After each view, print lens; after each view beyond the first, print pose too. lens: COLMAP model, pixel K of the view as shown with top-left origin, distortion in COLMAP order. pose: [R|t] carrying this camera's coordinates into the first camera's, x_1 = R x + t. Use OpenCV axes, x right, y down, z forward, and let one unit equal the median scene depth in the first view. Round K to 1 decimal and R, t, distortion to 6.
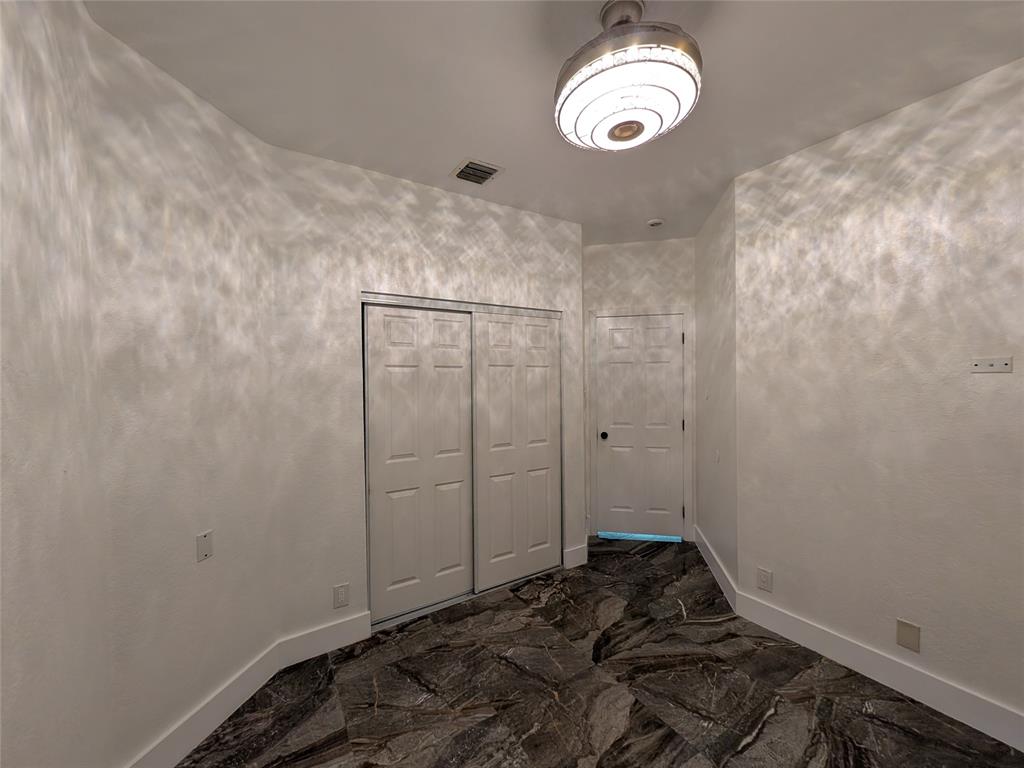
lens RADIAL K [[411.7, 0, 512.3], [0, 411.7, 386.9], [0, 0, 1]] dist [0.002152, 0.000070]
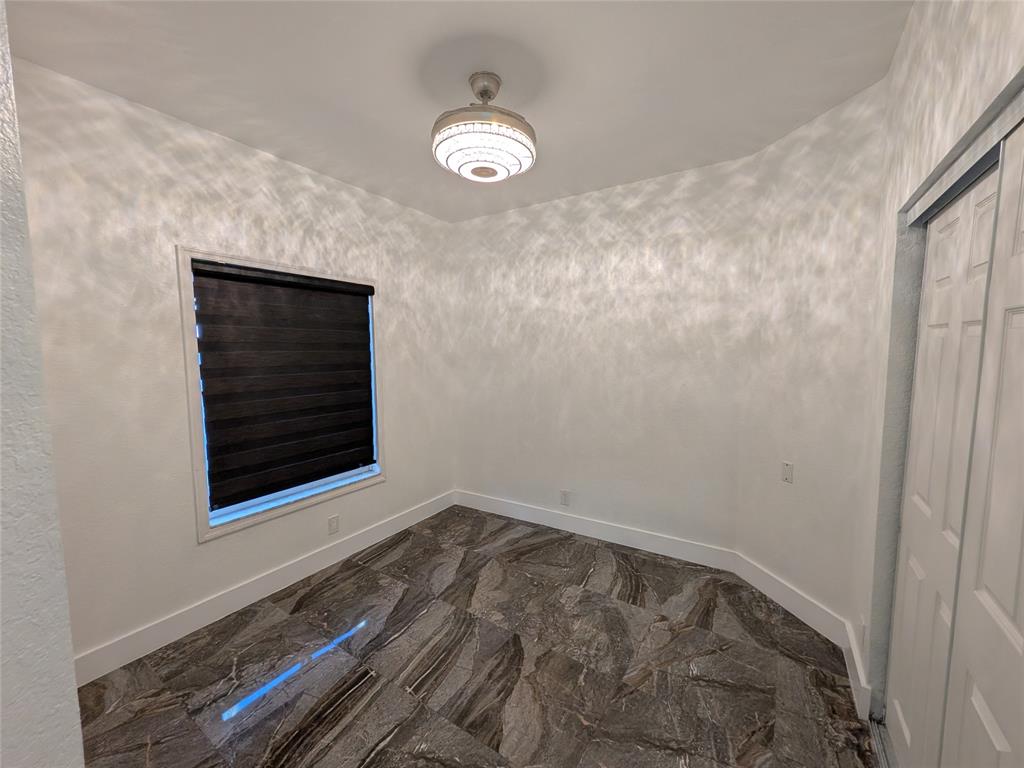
lens RADIAL K [[411.7, 0, 512.3], [0, 411.7, 386.9], [0, 0, 1]] dist [0.002152, 0.000070]
pose [[-0.910691, 0.058148, -0.408974, 0.605029], [0.011680, 0.993272, 0.115216, -0.058148], [0.412922, 0.100149, -0.905243, 1.792633]]
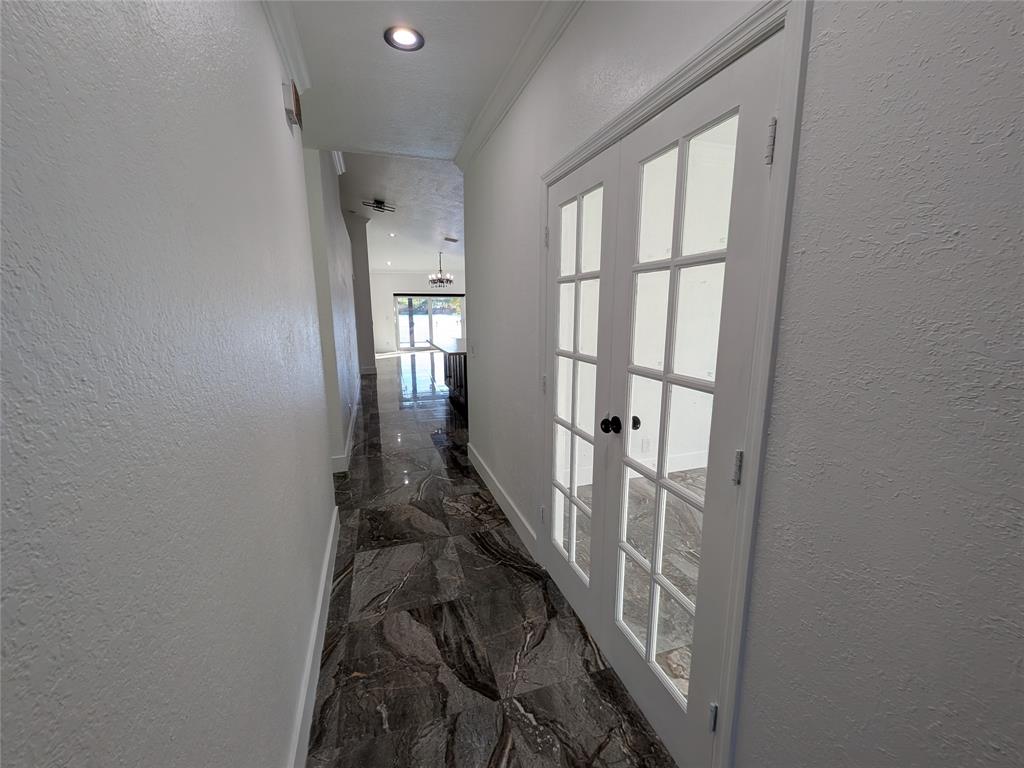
lens RADIAL K [[411.7, 0, 512.3], [0, 411.7, 386.9], [0, 0, 1]] dist [0.002152, 0.000070]
pose [[0.236997, -0.183147, 0.954091, -0.573101], [0.024061, 0.982875, 0.182695, 0.007922], [-0.971212, -0.020342, 0.237346, 0.535140]]
